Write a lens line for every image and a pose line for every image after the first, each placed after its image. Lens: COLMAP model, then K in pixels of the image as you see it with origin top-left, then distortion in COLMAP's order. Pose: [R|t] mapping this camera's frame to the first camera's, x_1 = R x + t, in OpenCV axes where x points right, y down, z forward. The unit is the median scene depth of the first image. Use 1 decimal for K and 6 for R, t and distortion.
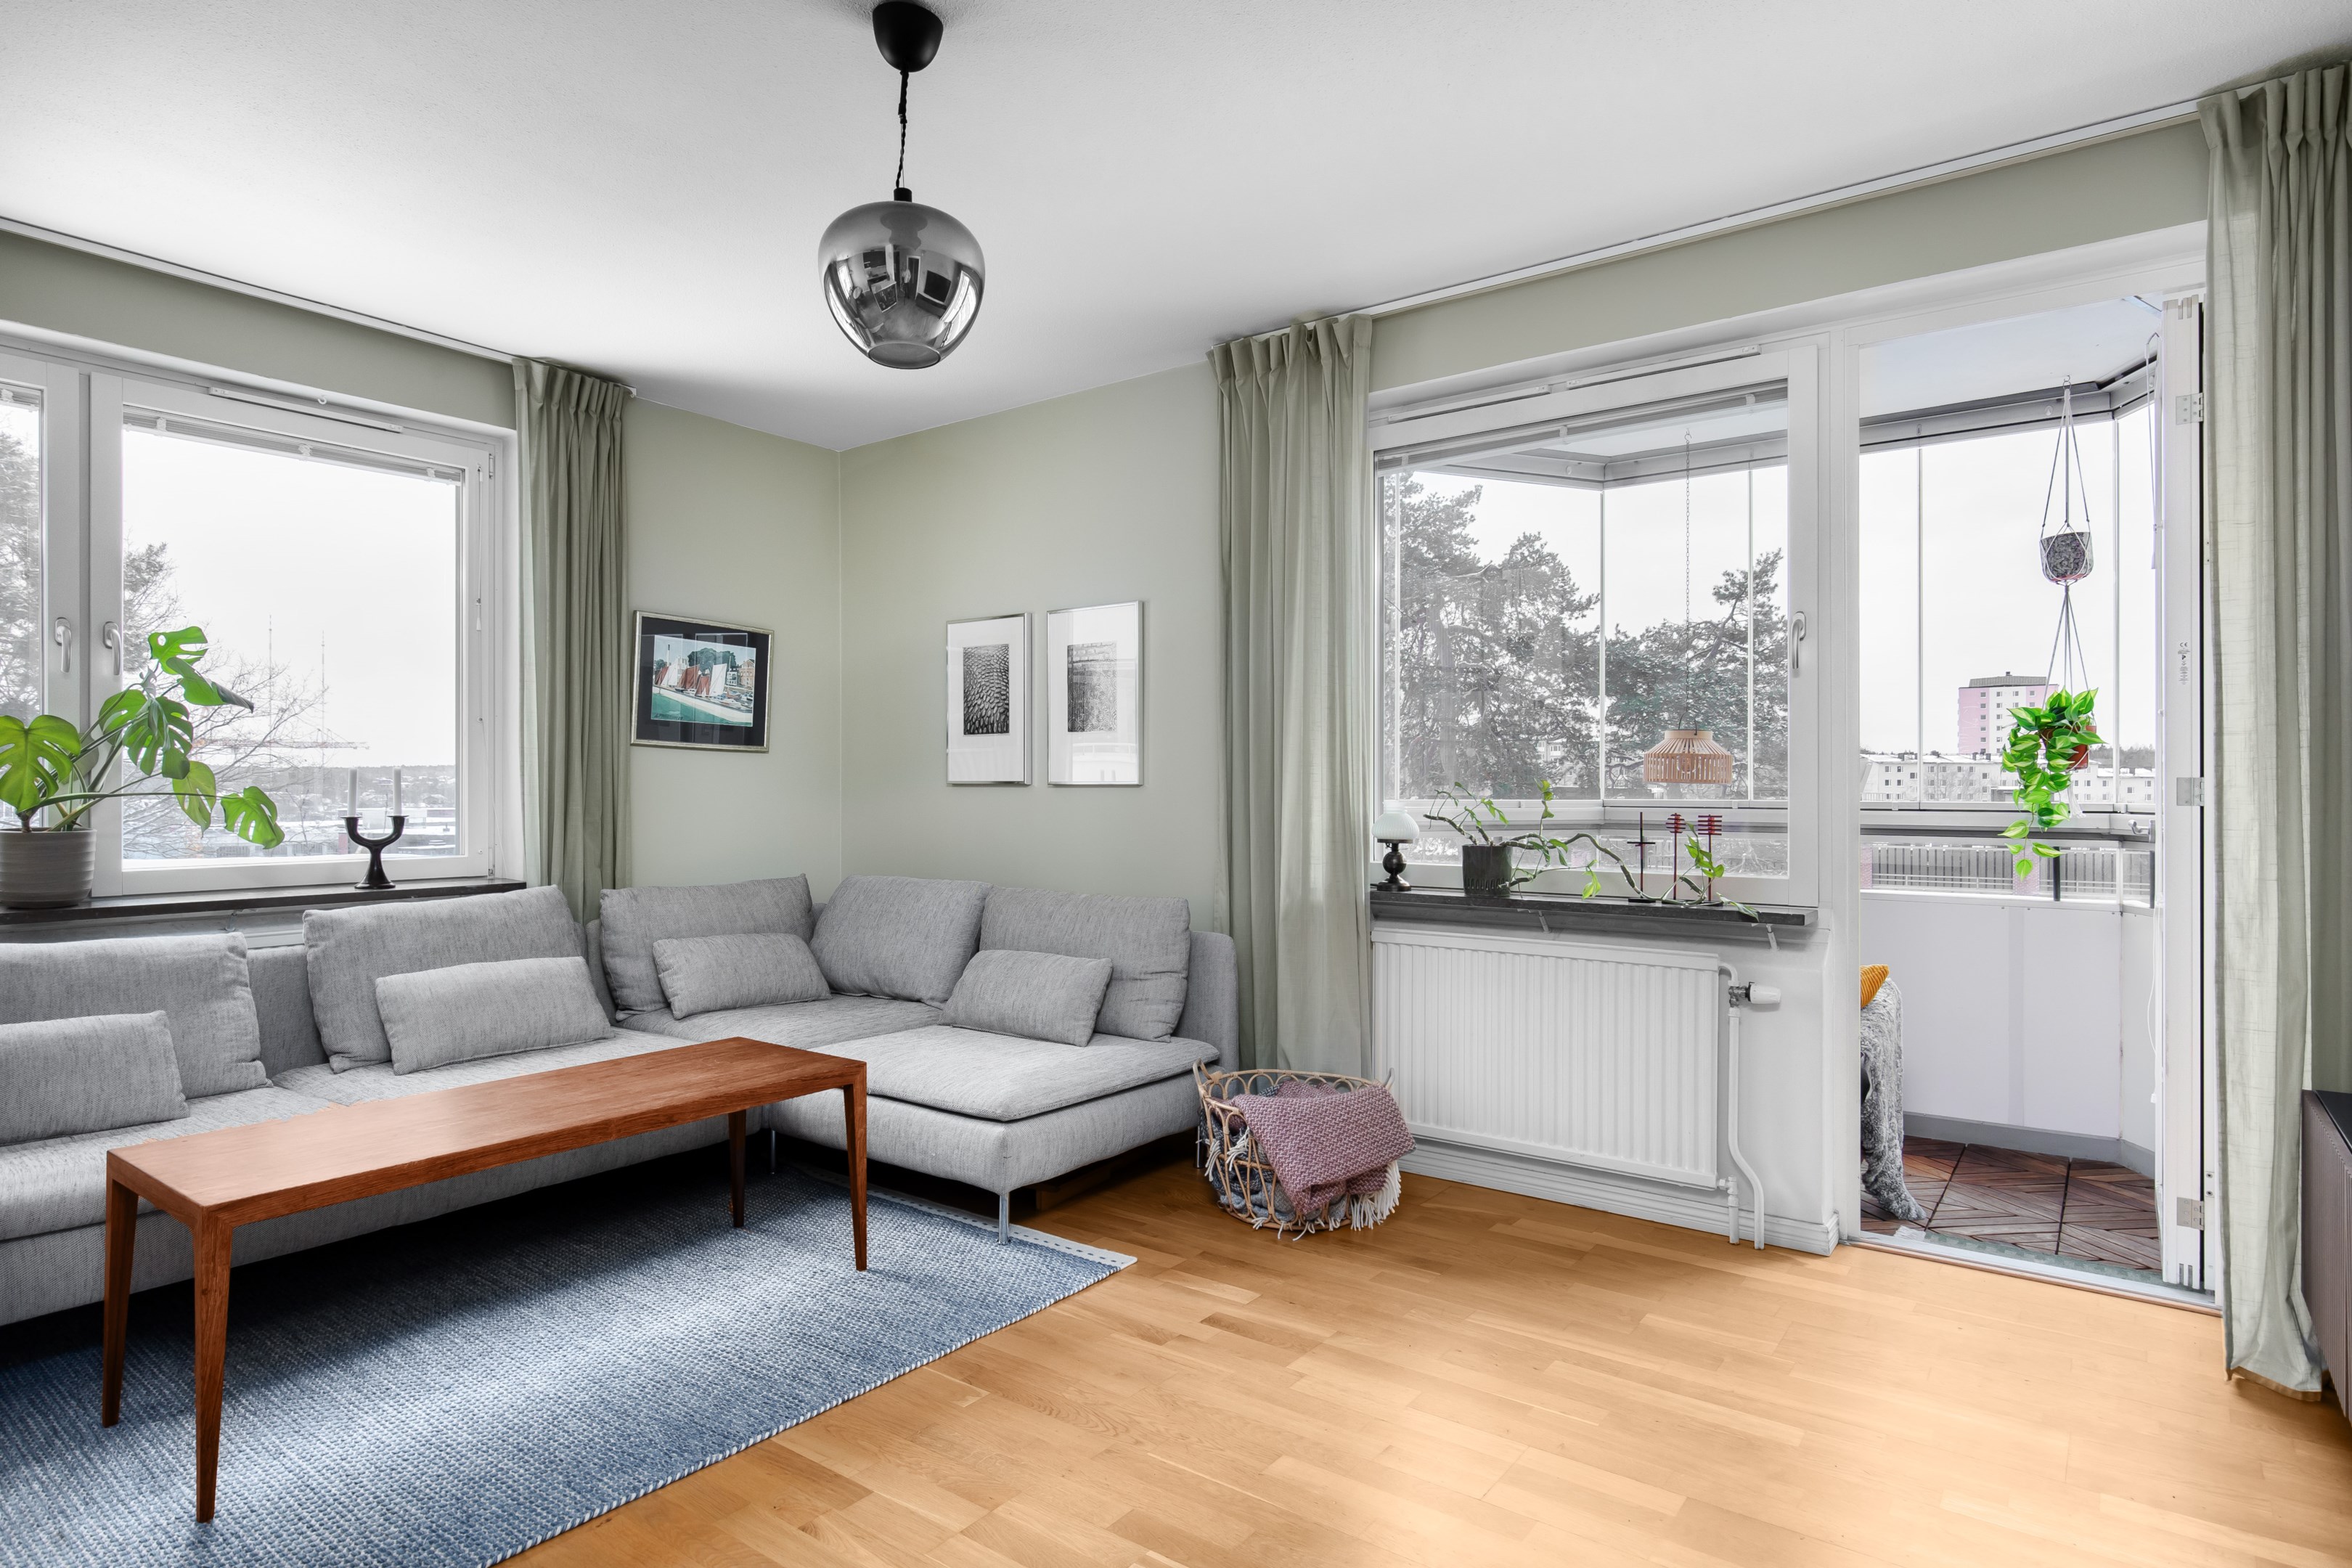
lens RADIAL K [[1289.8, 0, 1180.9], [0, 1289.8, 785.1], [0, 0, 1]] dist [-0.001514, -0.000027]
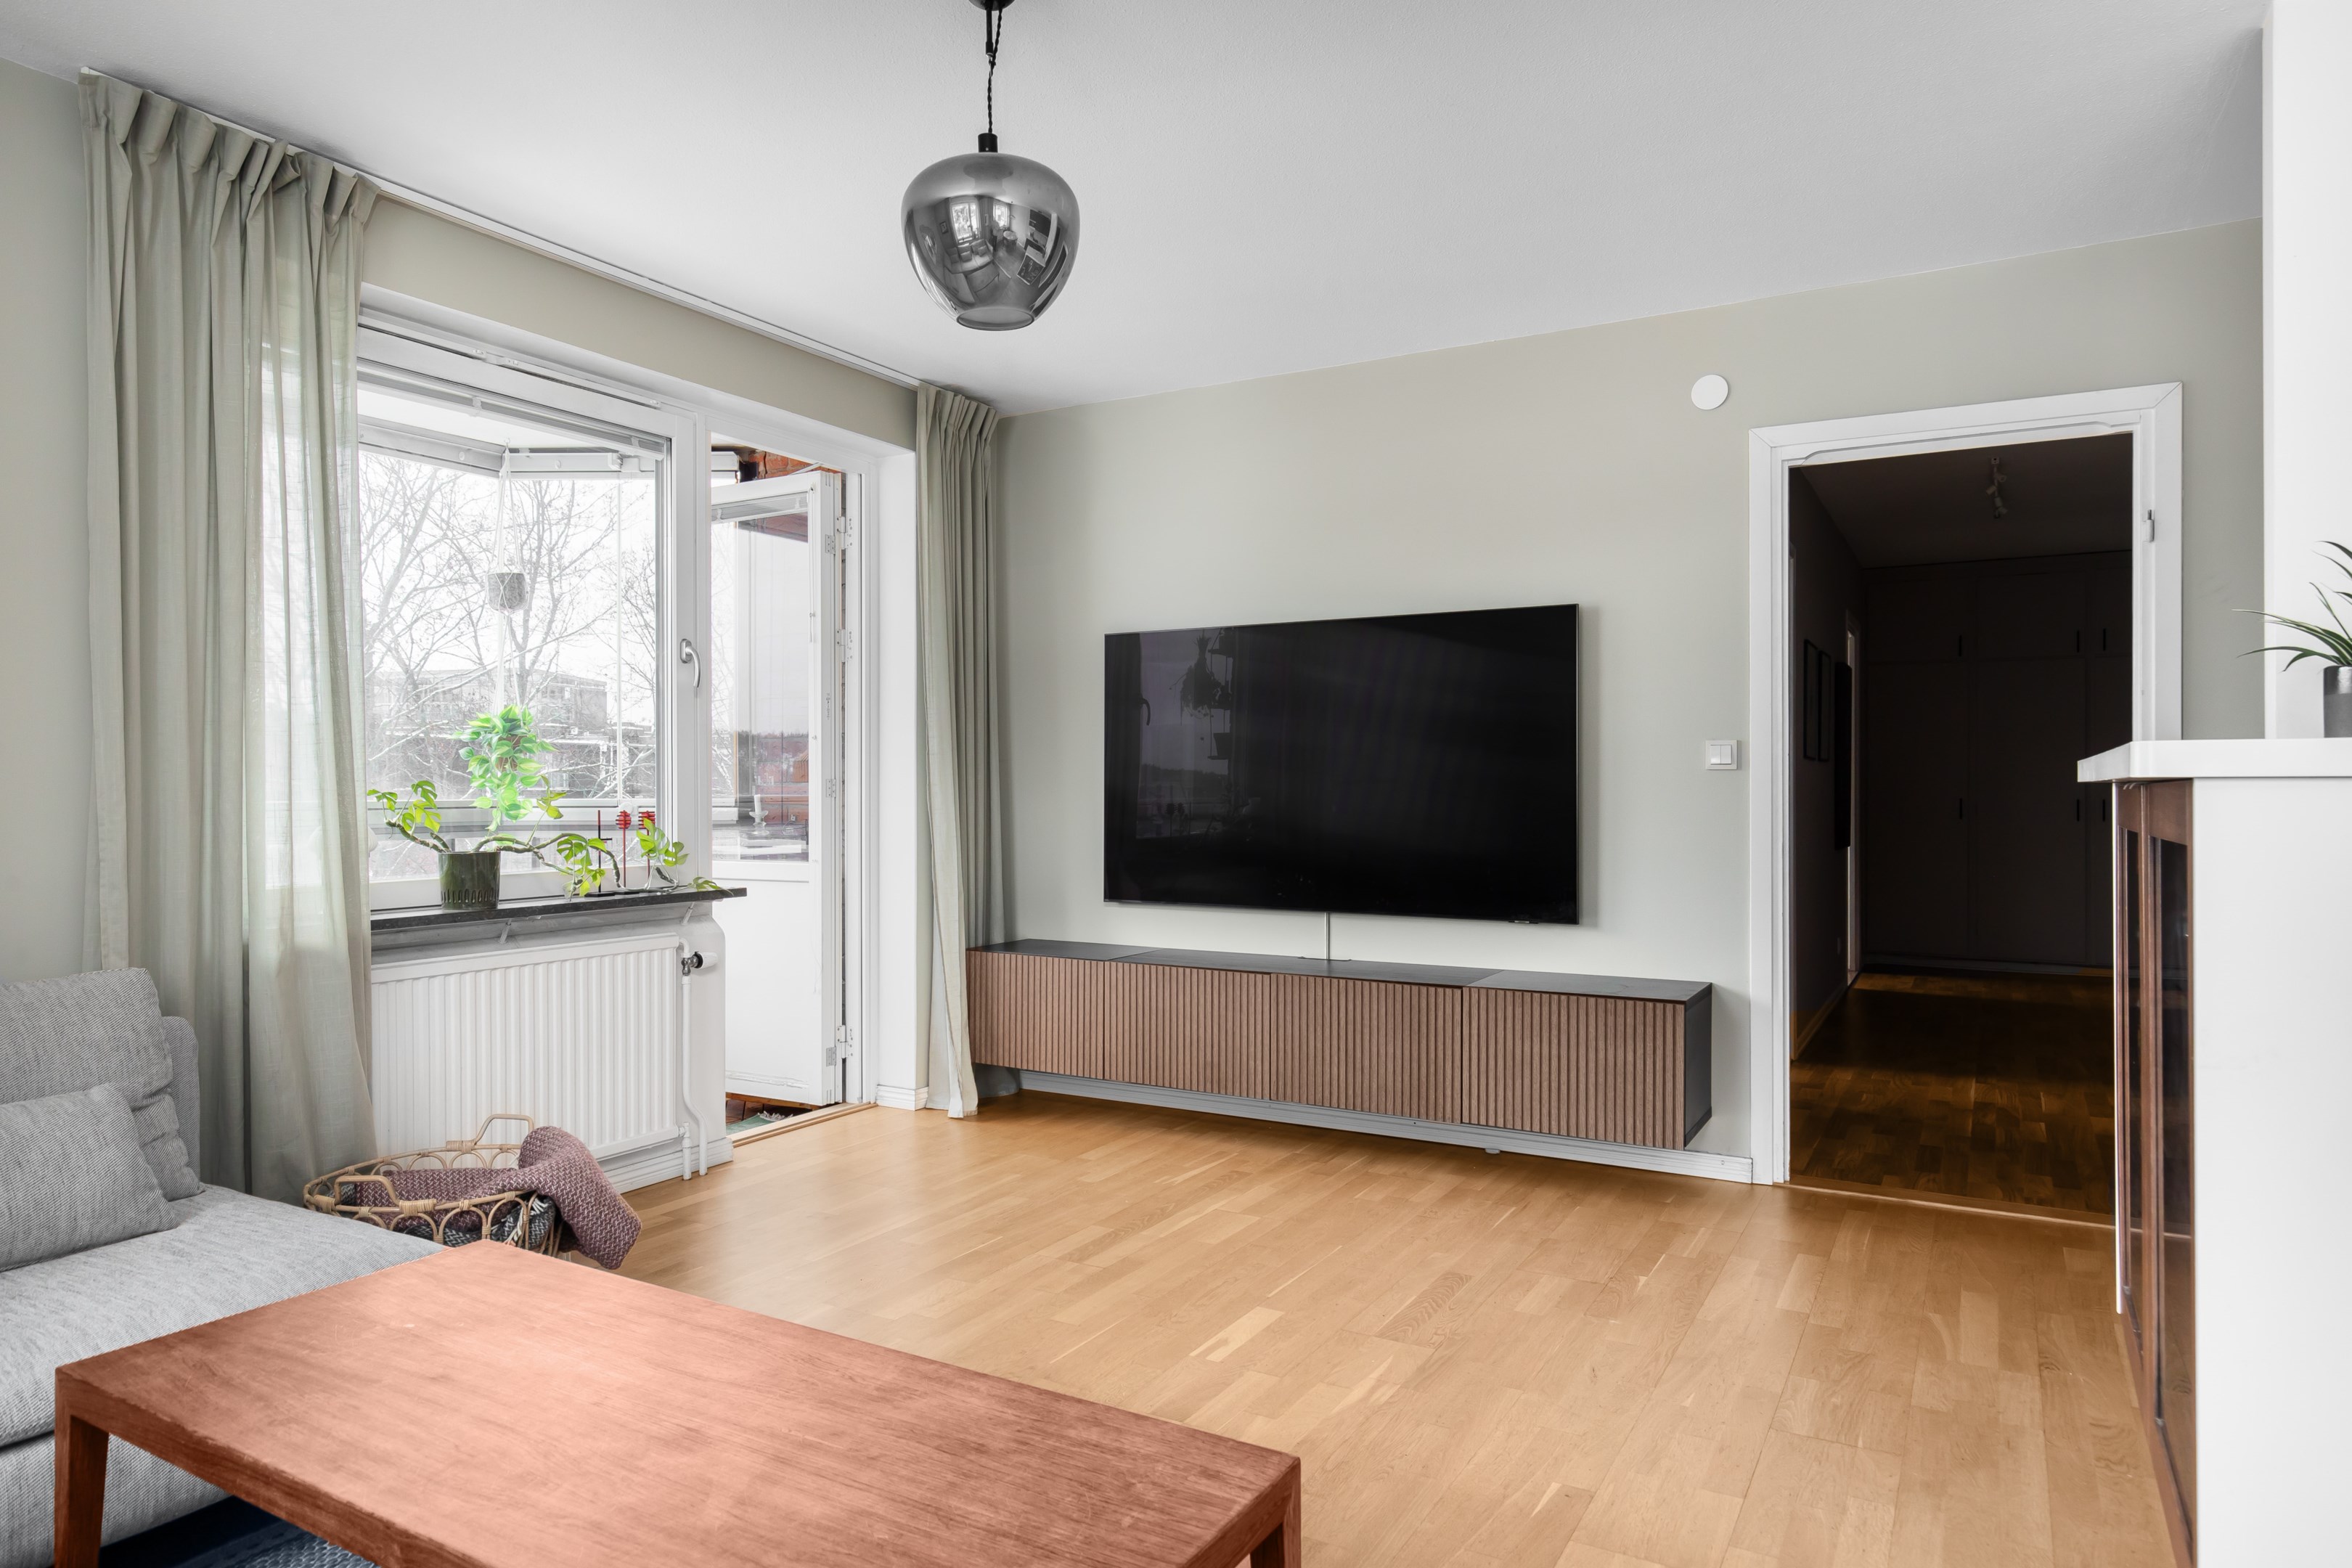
lens RADIAL K [[1410.8, 0, 1176.0], [0, 1410.8, 784.0], [0, 0, 1]] dist [0.002343, -0.000208]
pose [[-0.113156, 0.001233, 0.993576, -0.768524], [0.000202, 0.999999, -0.001217, 0.001351], [-0.993577, 0.000063, -0.113156, 0.612646]]
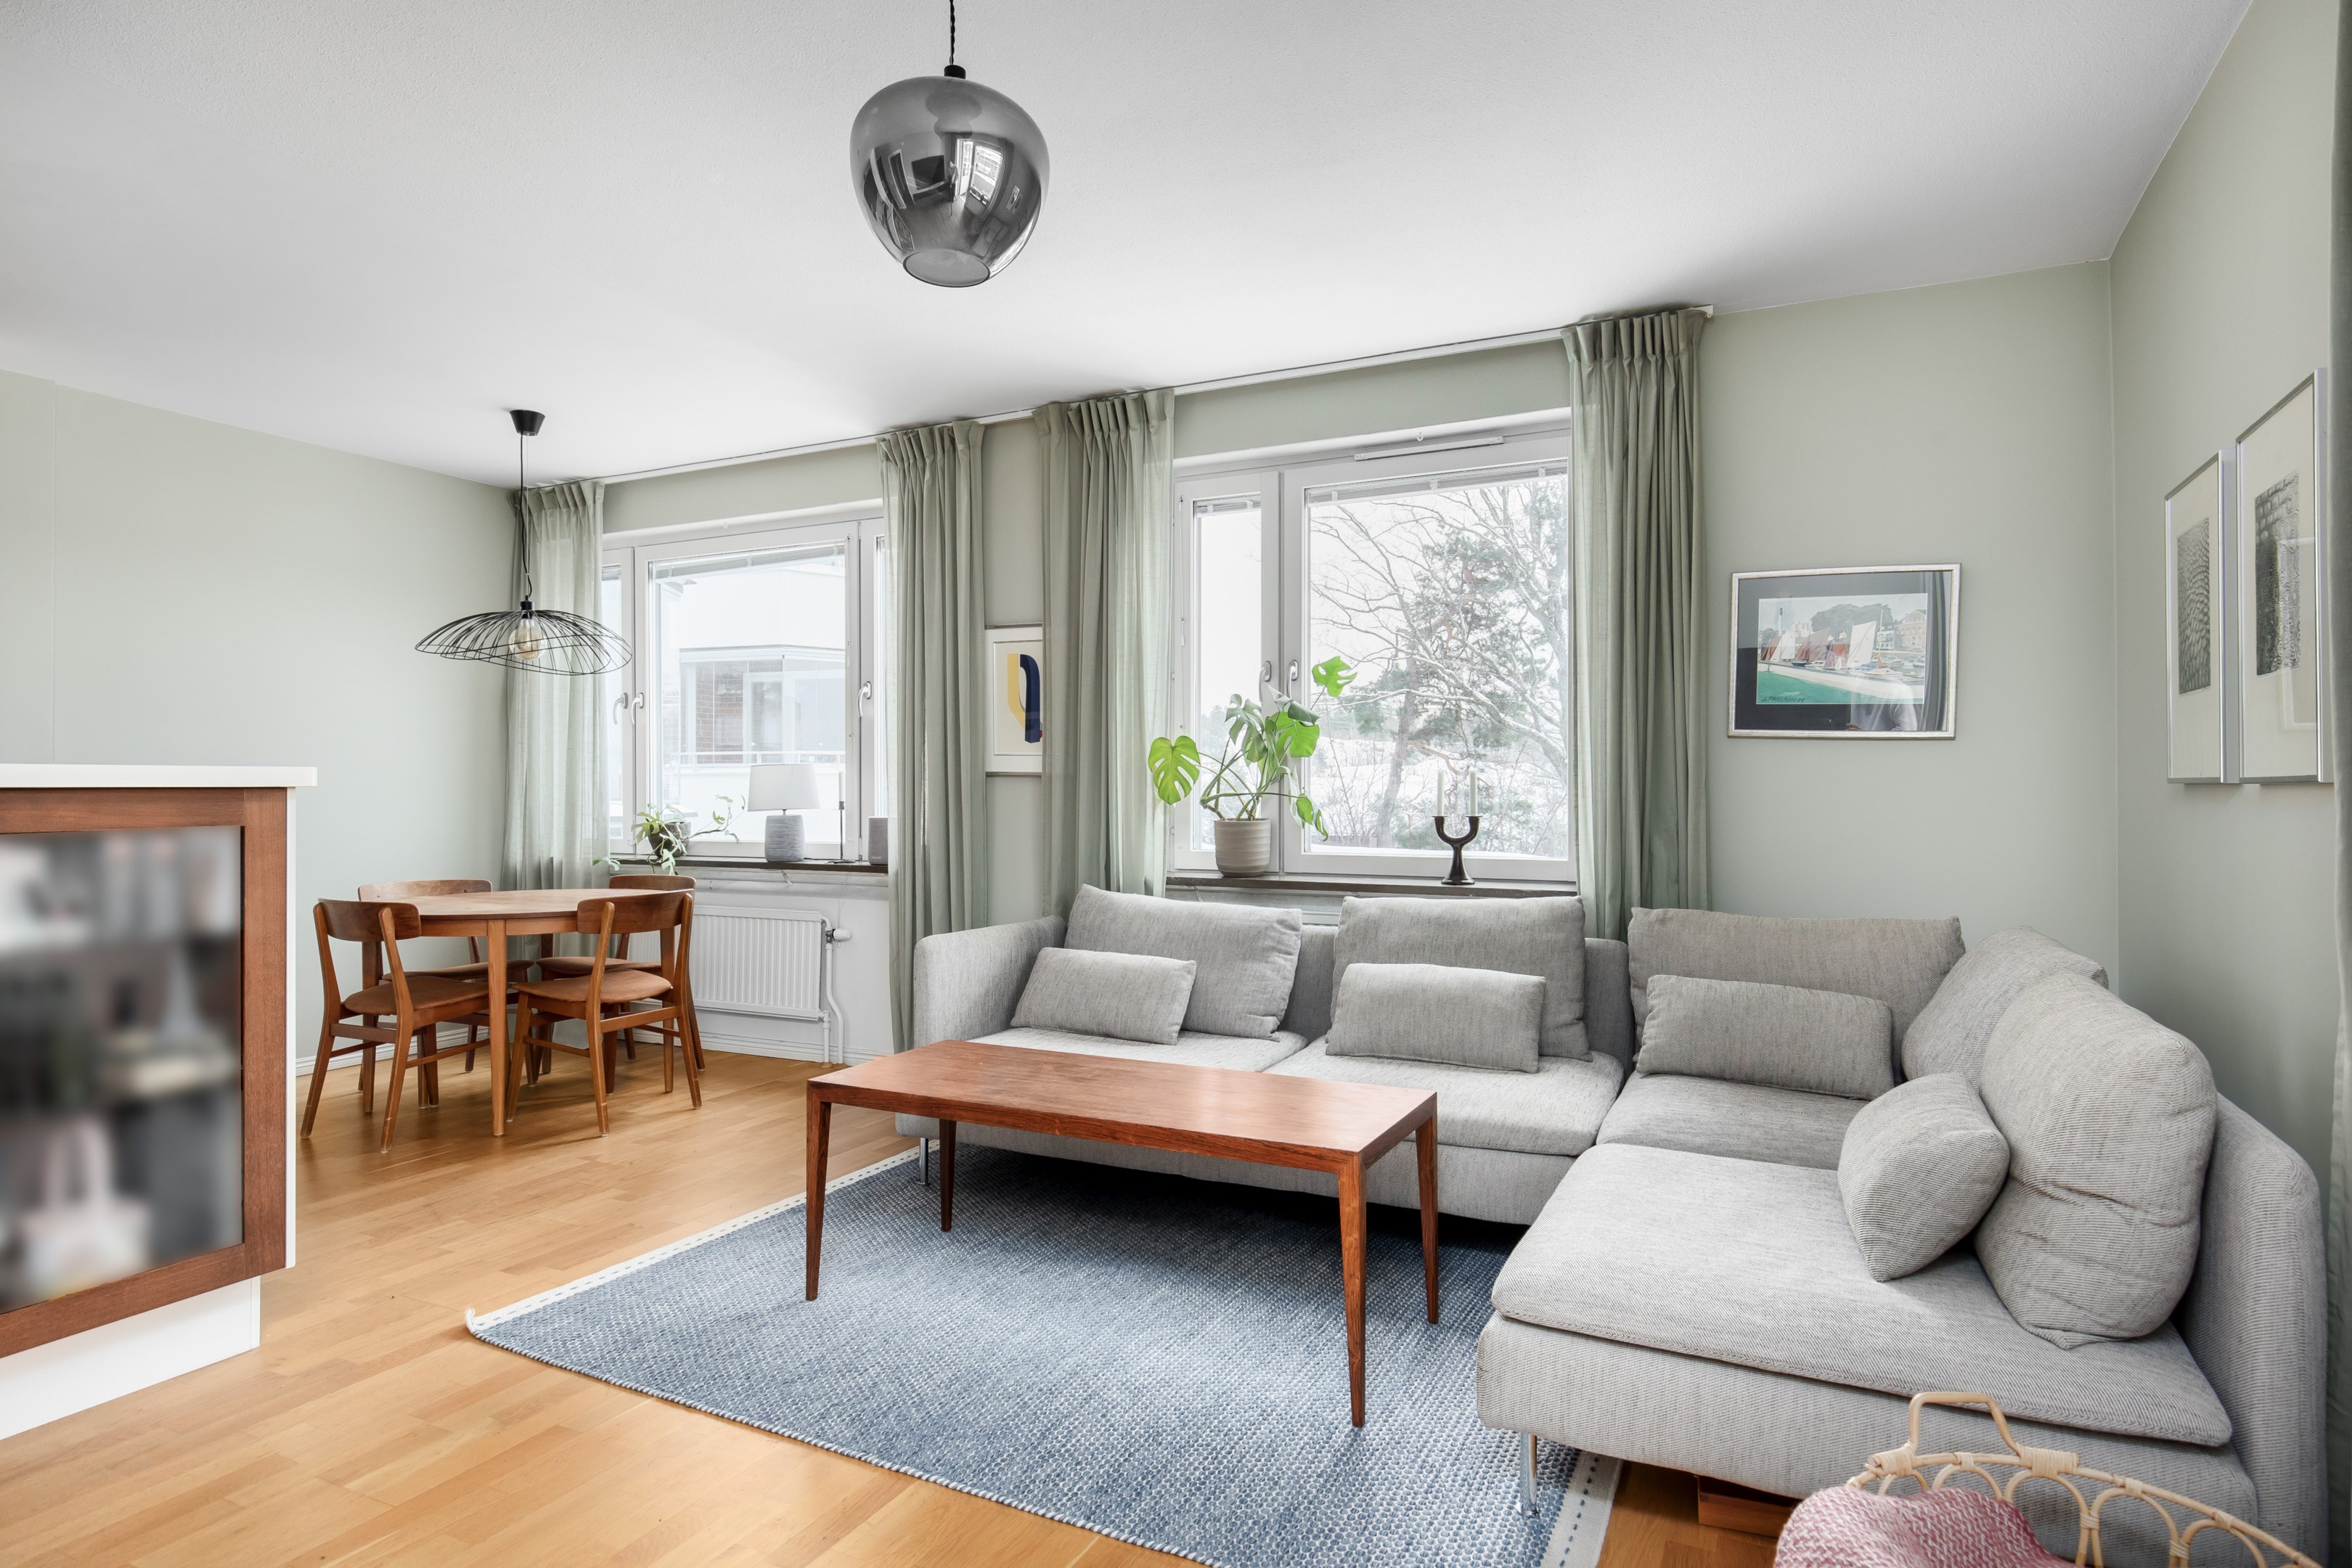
lens RADIAL K [[1276.3, 0, 1172.5], [0, 1276.3, 781.7], [0, 0, 1]] dist [0.005293, -0.000597]
pose [[0.176584, -0.003834, -0.984278, 0.387008], [0.001333, 0.999992, -0.003656, -0.000123], [0.984285, -0.000666, 0.176588, 0.619716]]
